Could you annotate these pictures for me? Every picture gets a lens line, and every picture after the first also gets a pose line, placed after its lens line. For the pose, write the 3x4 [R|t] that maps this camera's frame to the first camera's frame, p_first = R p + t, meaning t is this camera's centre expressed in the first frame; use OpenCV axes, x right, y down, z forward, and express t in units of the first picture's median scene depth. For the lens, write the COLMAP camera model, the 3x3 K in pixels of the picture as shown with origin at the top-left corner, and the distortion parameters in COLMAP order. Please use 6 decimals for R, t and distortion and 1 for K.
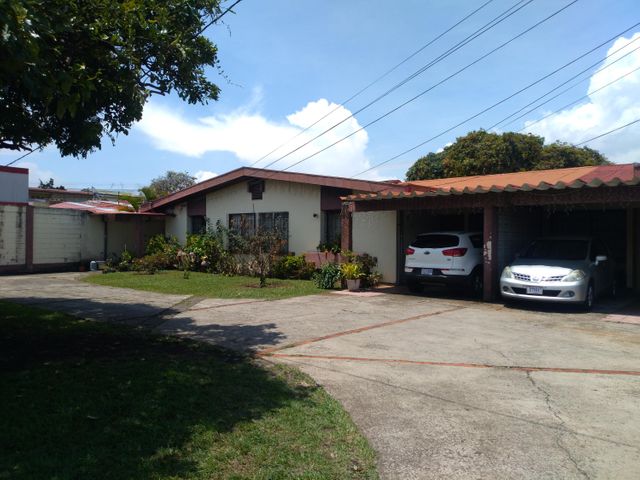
lens RADIAL K [[493.1, 0, 320.0], [0, 493.1, 240.0], [0, 0, 1]] dist [0.226318, -0.435500]
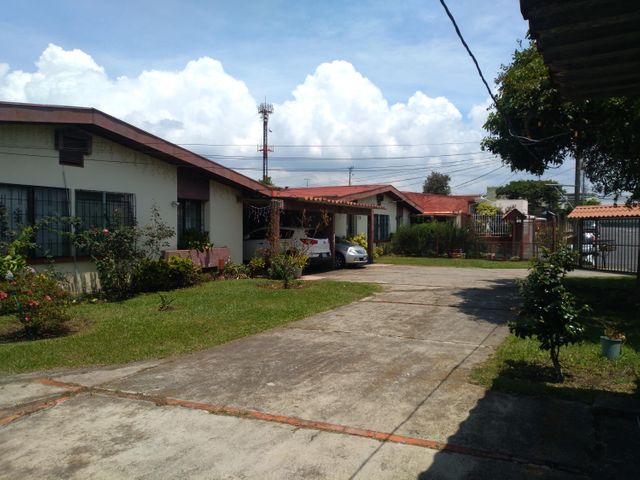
lens RADIAL K [[493.1, 0, 320.0], [0, 493.1, 240.0], [0, 0, 1]] dist [0.226318, -0.435500]
pose [[-0.256131, -0.039341, 0.965841, -0.861154], [-0.015528, 0.999210, 0.036582, -0.025371], [-0.966517, -0.005627, -0.256539, 0.992248]]
